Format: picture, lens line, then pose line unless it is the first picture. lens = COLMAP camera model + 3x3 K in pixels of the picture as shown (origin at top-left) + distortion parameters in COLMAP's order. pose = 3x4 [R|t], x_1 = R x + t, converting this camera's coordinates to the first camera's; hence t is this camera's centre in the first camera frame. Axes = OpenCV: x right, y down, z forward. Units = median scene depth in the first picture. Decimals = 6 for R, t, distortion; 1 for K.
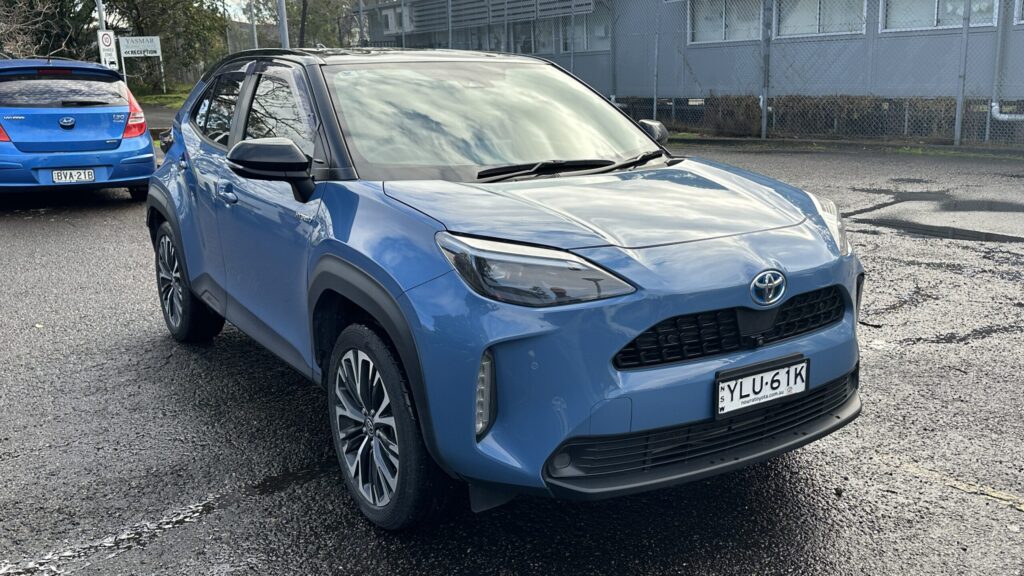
lens RADIAL K [[902.9, 0, 512.0], [0, 902.9, 288.0], [0, 0, 1]] dist [0.163439, -0.305572]
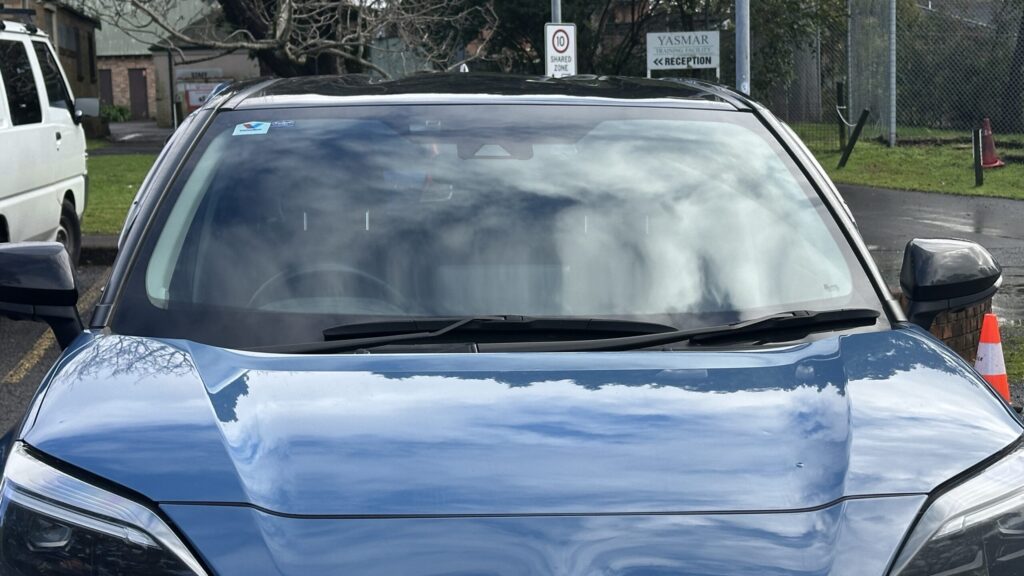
lens RADIAL K [[1940.3, 0, 512.0], [0, 1940.3, 288.0], [0, 0, 1]] dist [0.134556, 0.184624]
pose [[0.876947, 0.061048, -0.476694, 0.668853], [-0.123889, 0.987091, -0.101499, -0.068965], [0.464344, 0.148066, 0.873190, 0.158918]]
